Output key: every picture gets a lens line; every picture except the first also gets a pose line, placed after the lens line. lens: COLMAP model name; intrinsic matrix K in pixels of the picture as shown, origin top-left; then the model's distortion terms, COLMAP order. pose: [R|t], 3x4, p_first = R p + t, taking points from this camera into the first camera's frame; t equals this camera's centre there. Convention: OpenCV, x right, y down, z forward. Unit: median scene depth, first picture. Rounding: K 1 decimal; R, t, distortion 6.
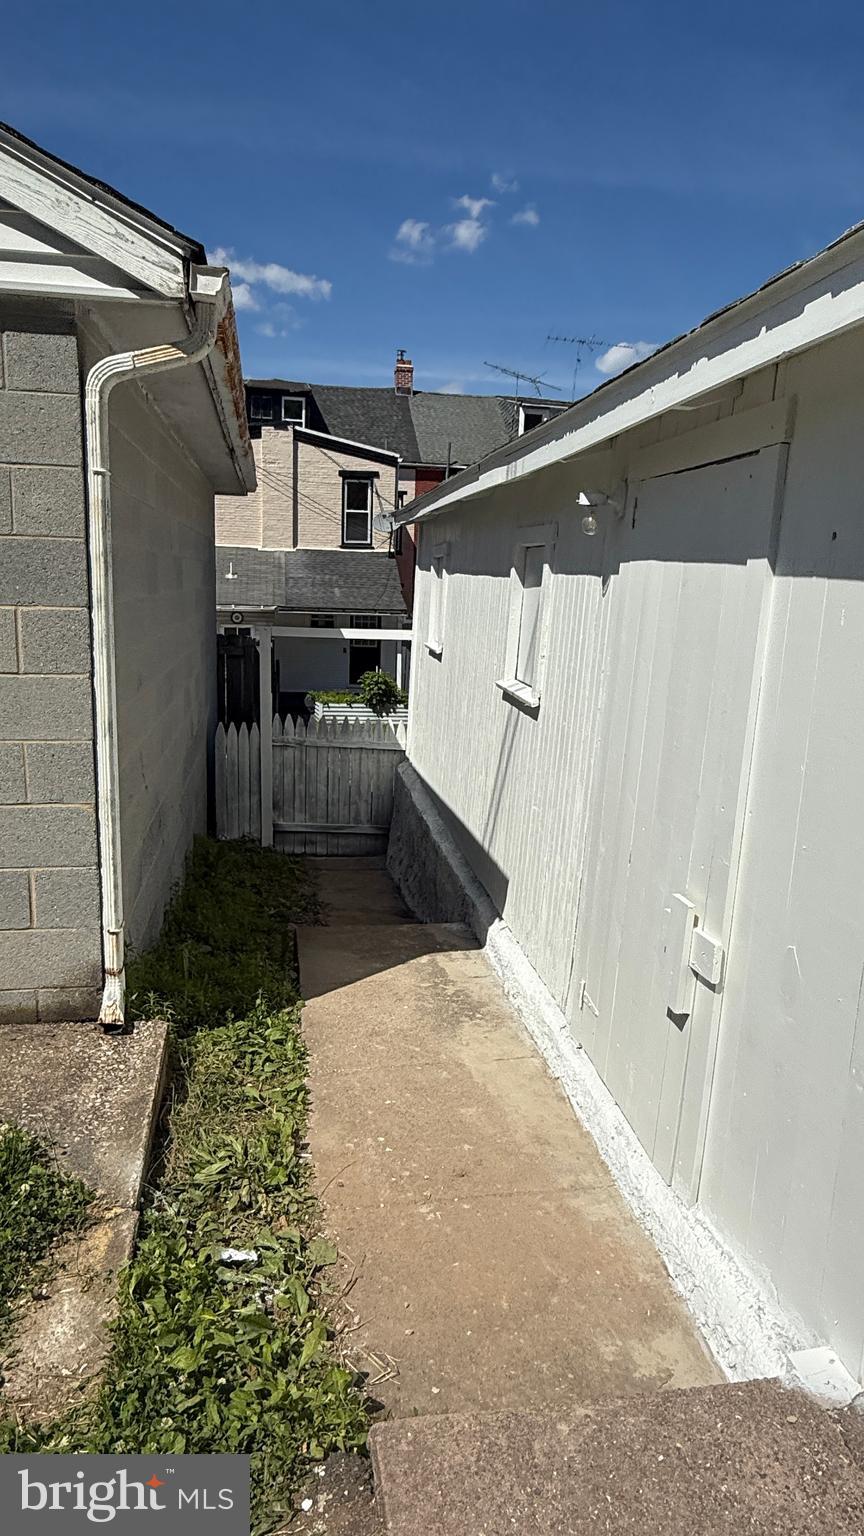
lens RADIAL K [[956.6, 0, 431.4], [0, 956.6, 768.9], [0, 0, 1]] dist [0.019744, -0.005331]
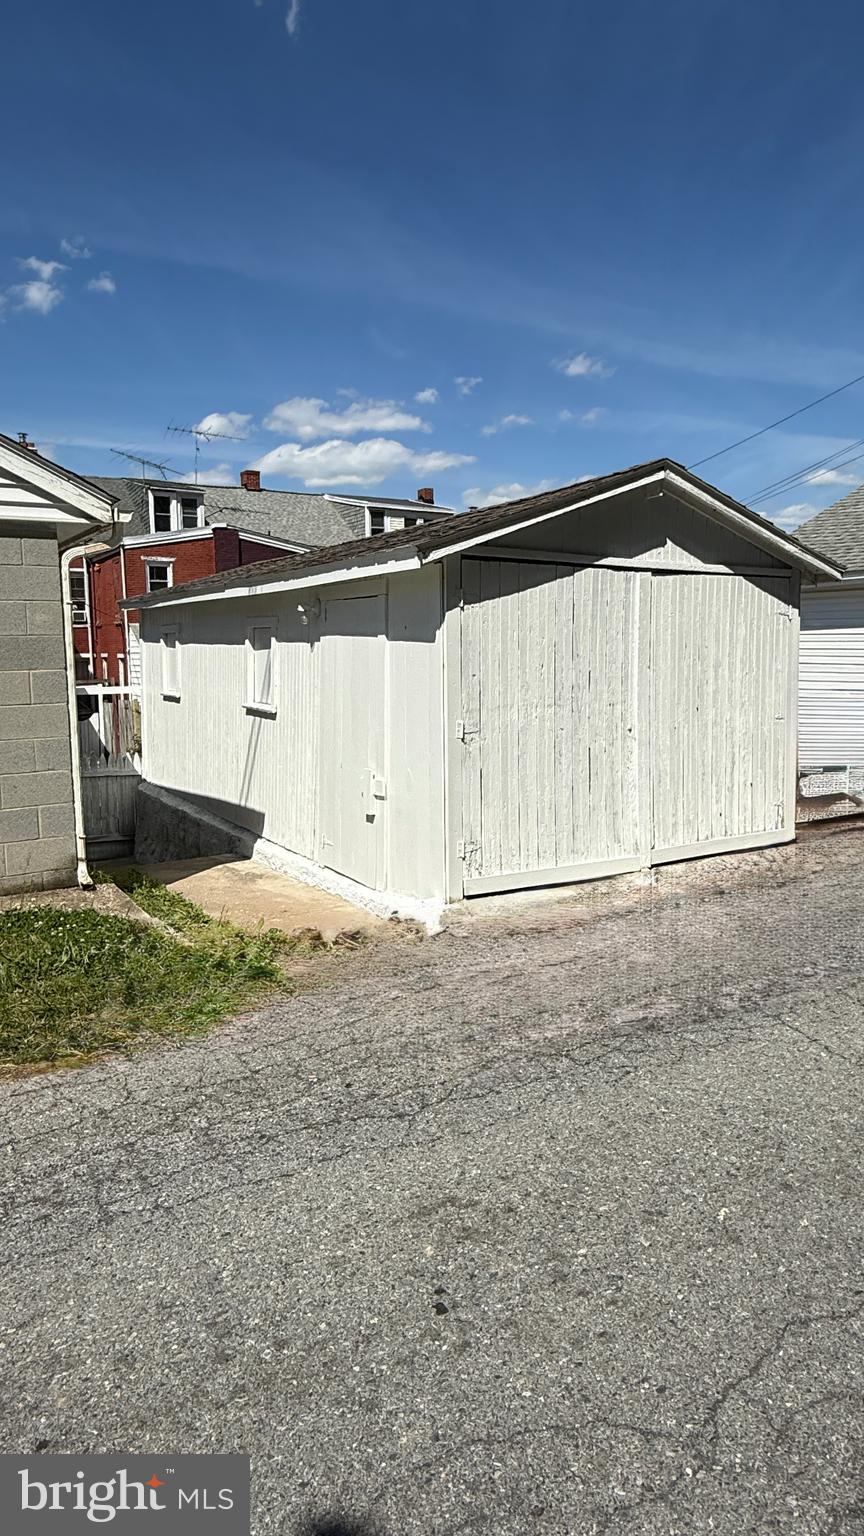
lens RADIAL K [[956.6, 0, 434.3], [0, 956.6, 767.5], [0, 0, 1]] dist [0.019744, -0.005331]
pose [[0.923417, -0.090380, 0.373004, -0.381685], [0.114491, 0.992495, -0.042950, 0.193703], [-0.366323, 0.082366, 0.926835, -1.033324]]
